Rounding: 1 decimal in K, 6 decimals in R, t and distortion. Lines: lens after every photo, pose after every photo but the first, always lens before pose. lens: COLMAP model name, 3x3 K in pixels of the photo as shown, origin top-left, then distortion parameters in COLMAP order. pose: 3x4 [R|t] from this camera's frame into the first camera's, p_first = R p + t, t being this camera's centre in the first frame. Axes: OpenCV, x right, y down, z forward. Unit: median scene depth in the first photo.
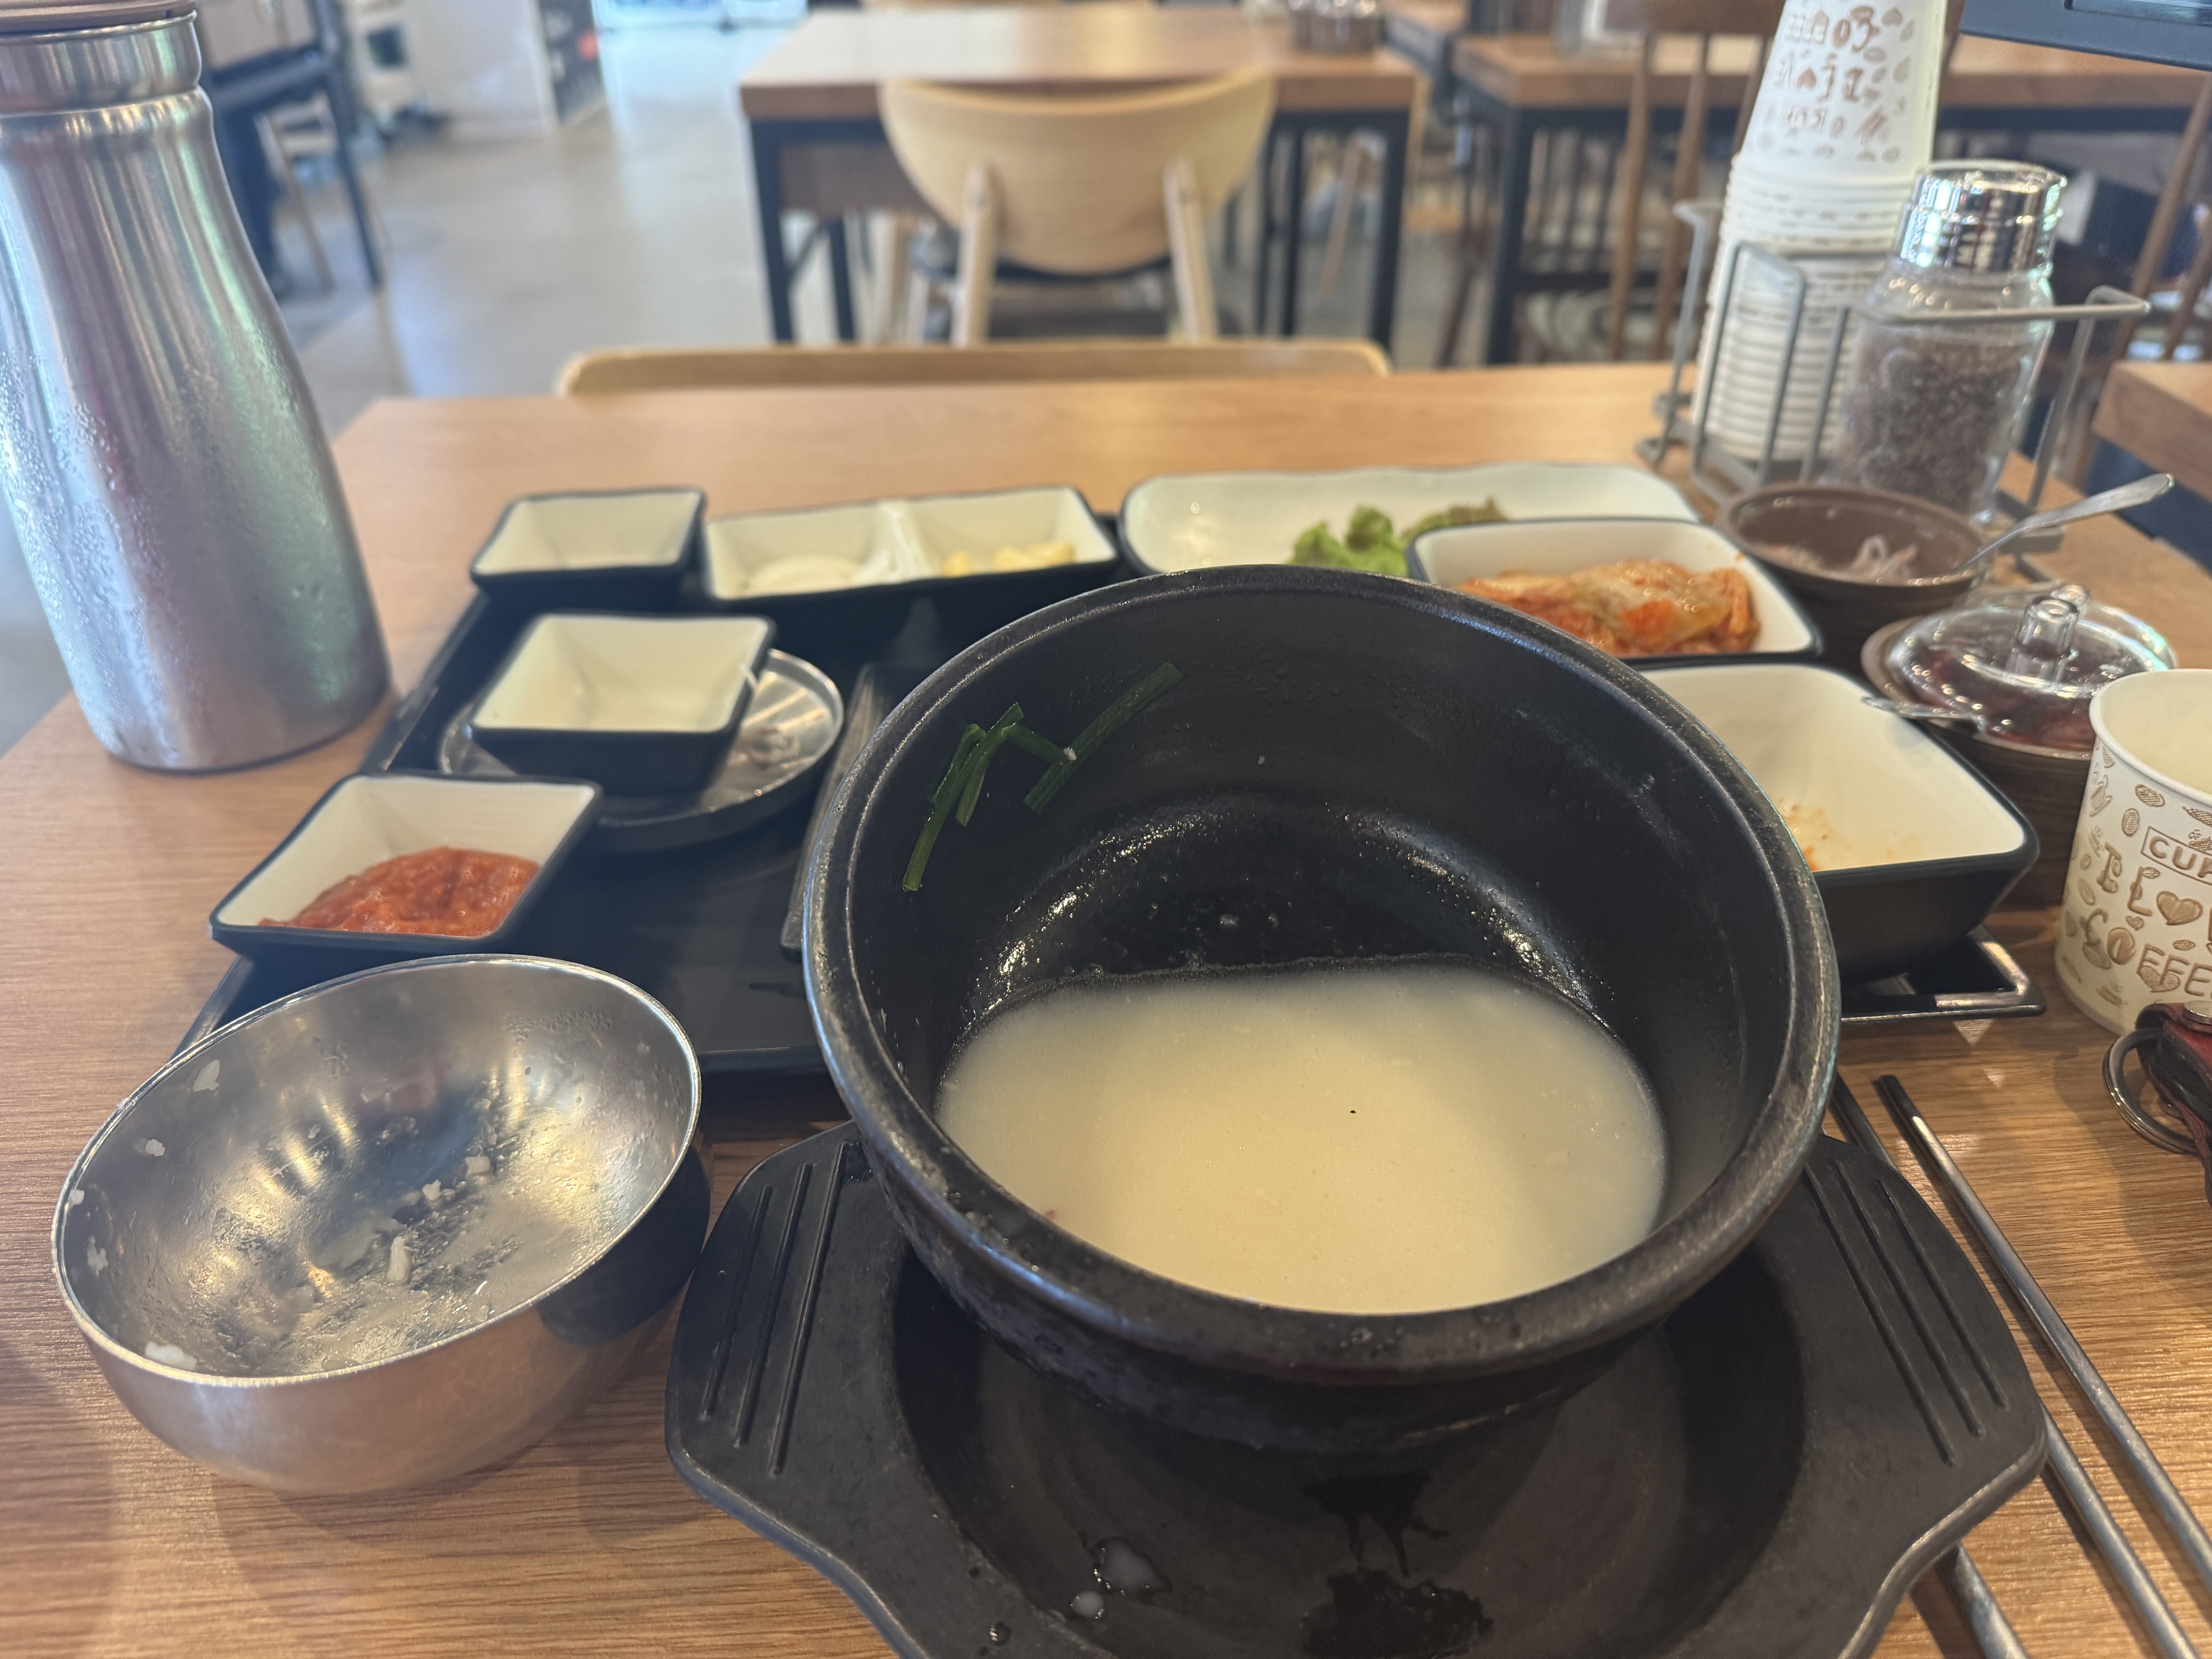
lens RADIAL K [[1565.0, 0, 1091.8], [0, 1565.0, 831.3], [0, 0, 1]] dist [0.095513, -0.095178]
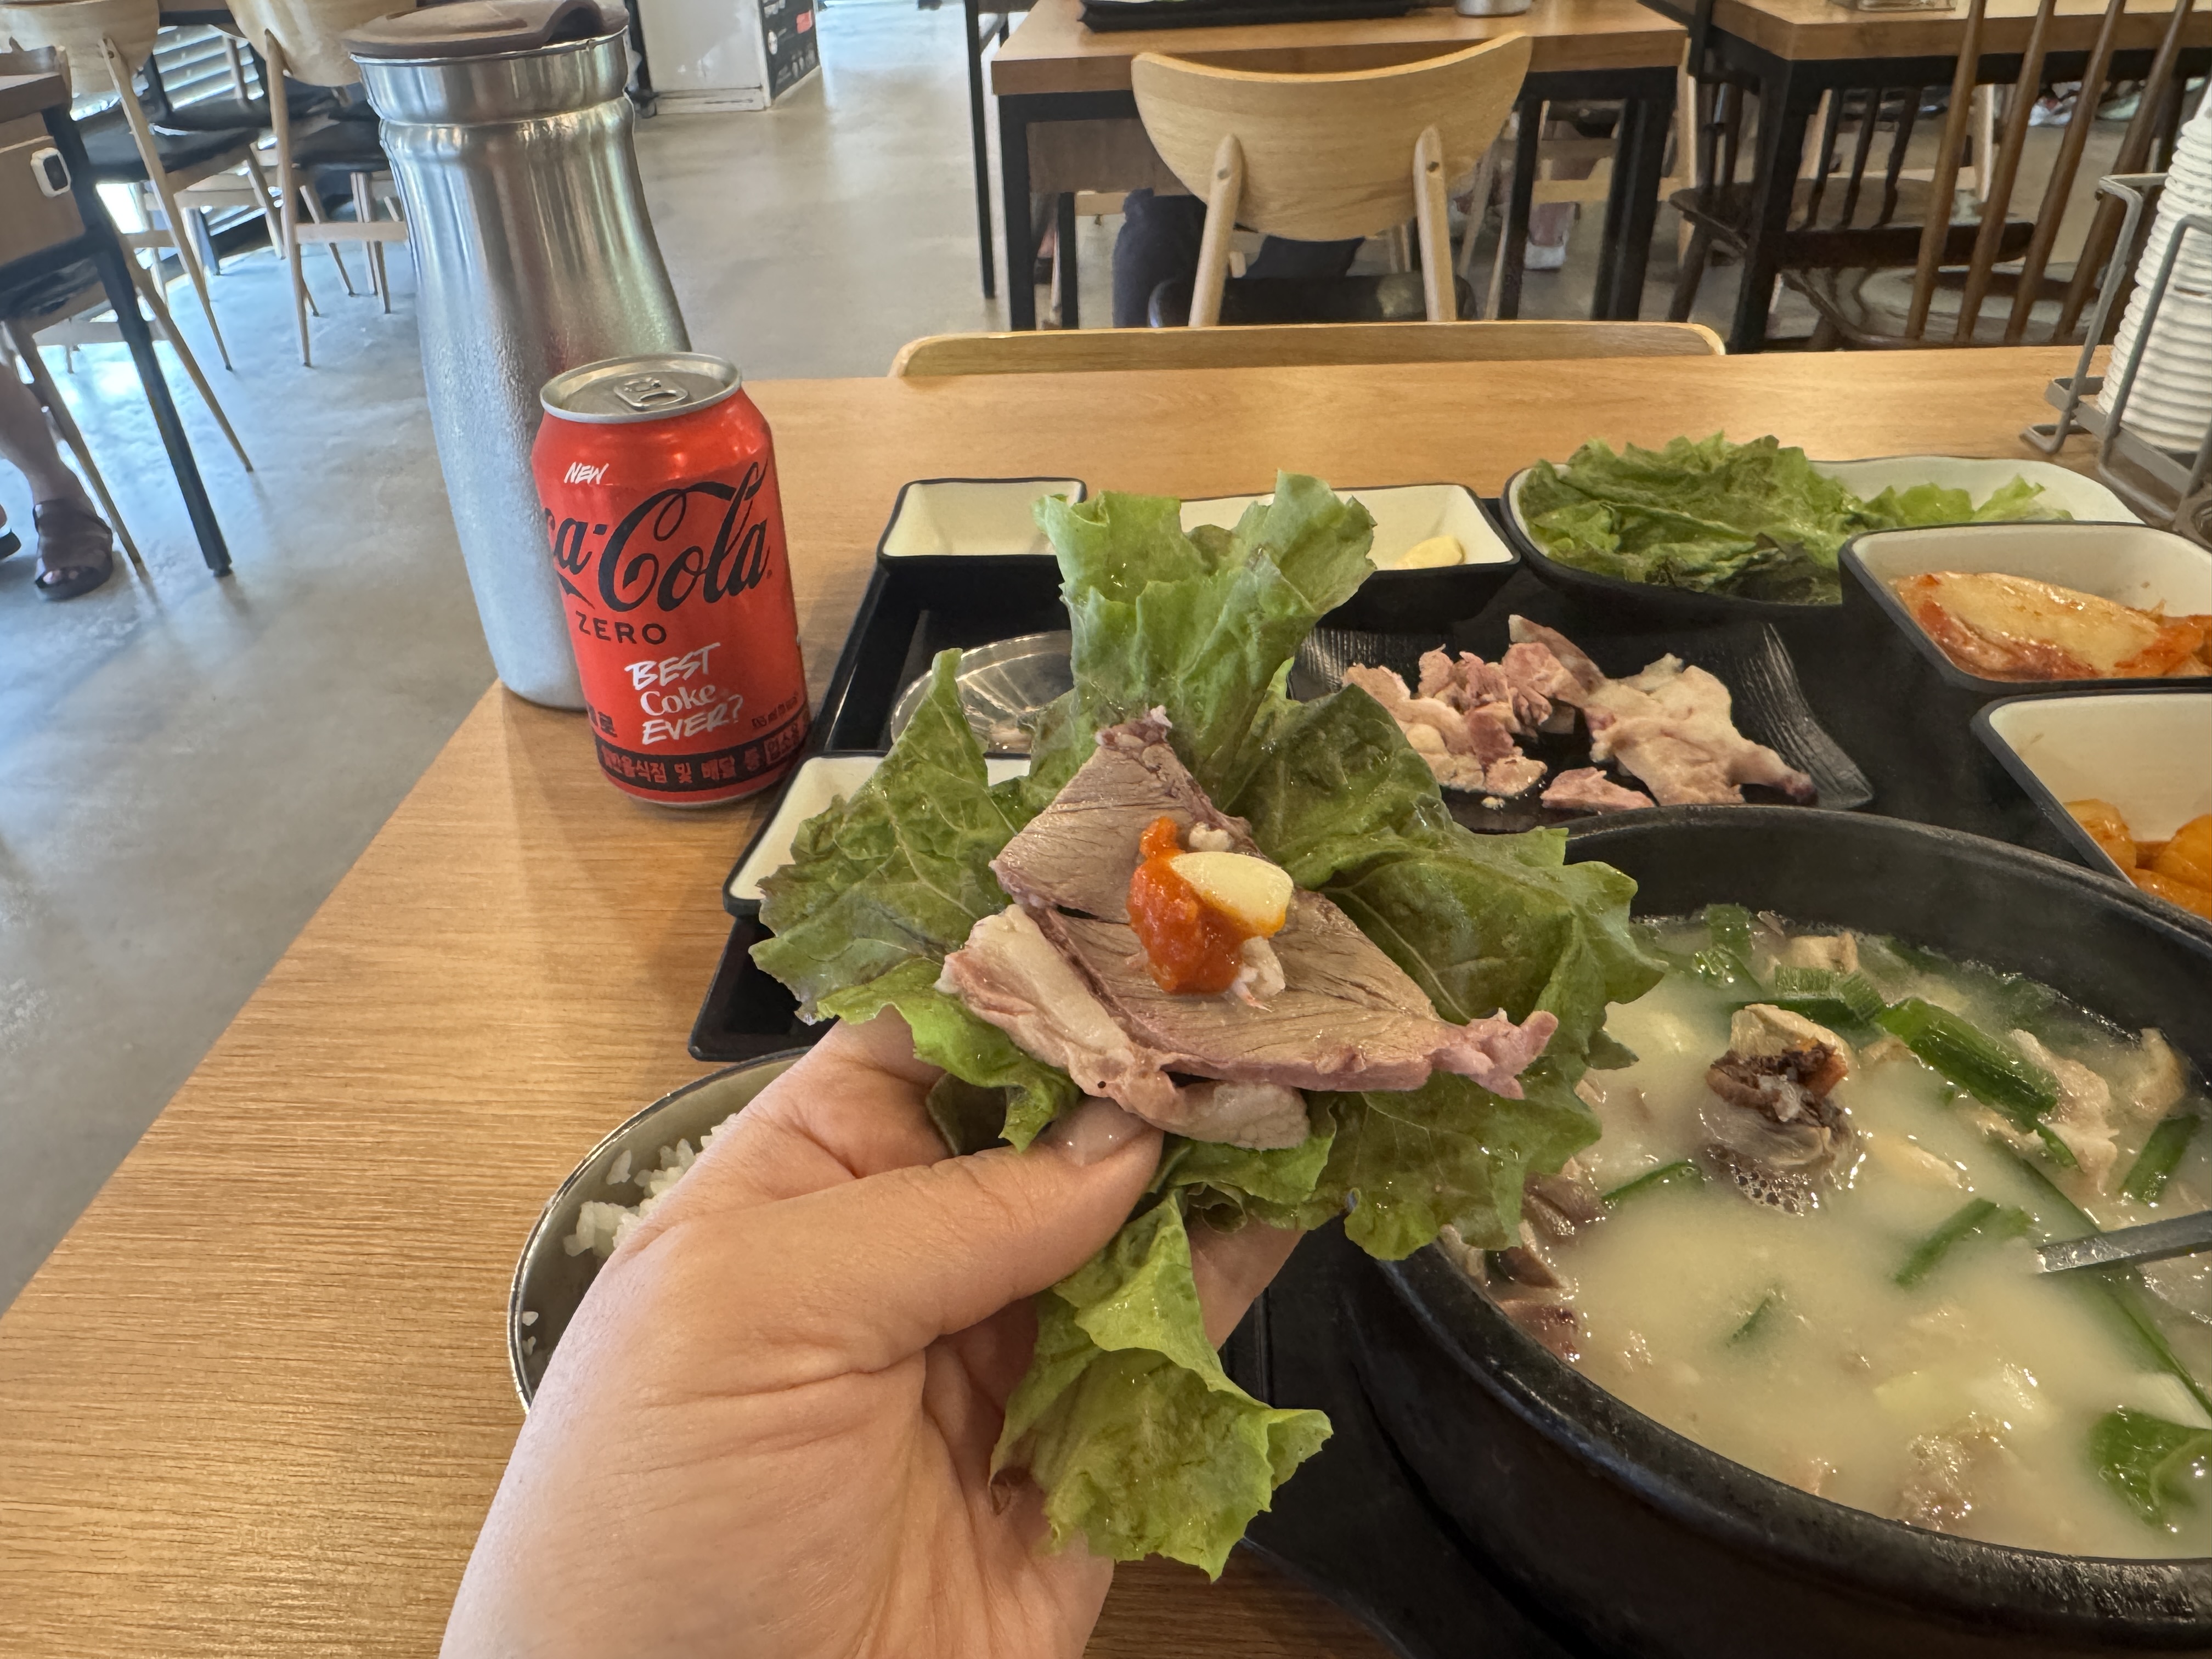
lens RADIAL K [[1541.2, 0, 1045.8], [0, 1541.2, 825.2], [0, 0, 1]] dist [0.000455, 0.056652]
pose [[0.992611, 0.039266, -0.114814, -0.143679], [-0.036161, 0.998925, 0.029007, -0.017085], [0.115830, -0.024641, 0.992963, -0.005453]]
